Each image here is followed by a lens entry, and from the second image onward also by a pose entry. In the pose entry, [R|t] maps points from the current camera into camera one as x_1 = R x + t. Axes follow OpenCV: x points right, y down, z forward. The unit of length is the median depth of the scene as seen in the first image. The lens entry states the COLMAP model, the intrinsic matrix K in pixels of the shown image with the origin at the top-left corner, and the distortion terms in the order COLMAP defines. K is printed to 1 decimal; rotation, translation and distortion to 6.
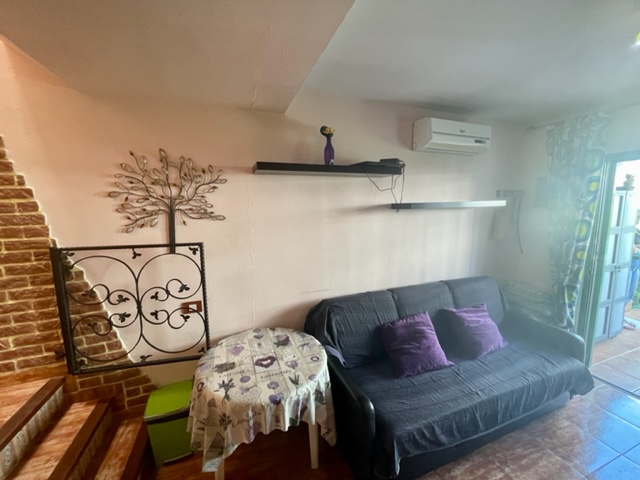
lens RADIAL K [[254.9, 0, 317.6], [0, 254.9, 237.3], [0, 0, 1]] dist [-0.000501, -0.000789]
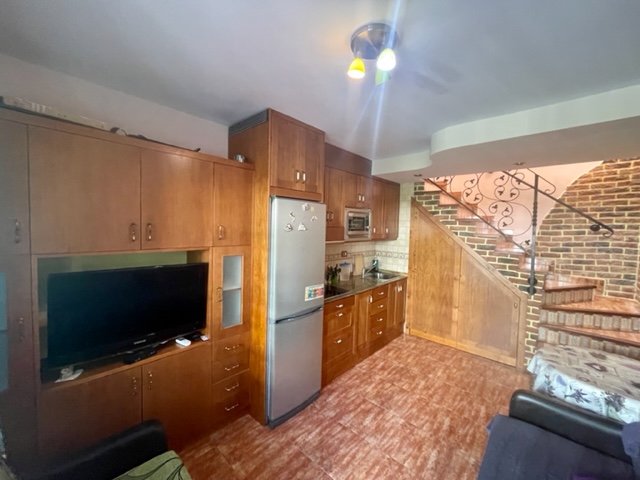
lens RADIAL K [[254.9, 0, 322.5], [0, 254.9, 238.5], [0, 0, 1]] dist [-0.000501, -0.000789]
pose [[-0.875826, 0.004940, -0.482601, 1.590668], [-0.083708, 0.983238, 0.161977, -0.169334], [0.475312, 0.182261, -0.860732, 1.465593]]
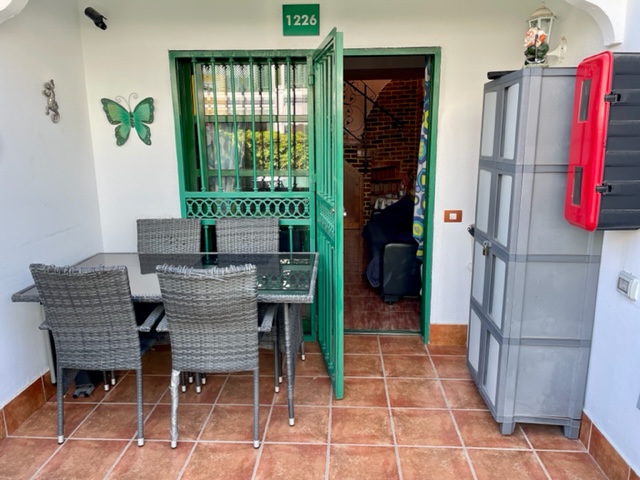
lens RADIAL K [[486.3, 0, 319.4], [0, 486.3, 239.7], [0, 0, 1]] dist [0.010661, 0.000714]
pose [[-0.371103, 0.208632, -0.904851, 4.464365], [-0.108663, 0.957982, 0.265447, -0.221790], [0.922212, 0.196832, -0.332839, 2.076805]]
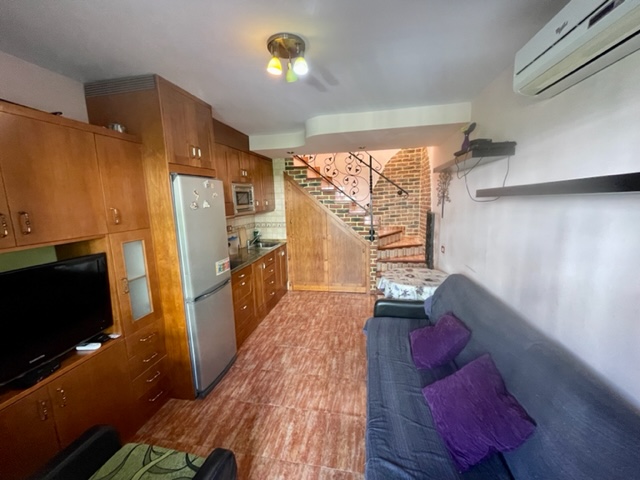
lens RADIAL K [[254.9, 0, 318.8], [0, 254.9, 237.1], [0, 0, 1]] dist [-0.000501, -0.000789]
pose [[-0.494497, 0.150189, -0.856105, 1.960261], [-0.078856, 0.973144, 0.216269, -0.173299], [0.865595, 0.174454, -0.469373, 1.426136]]
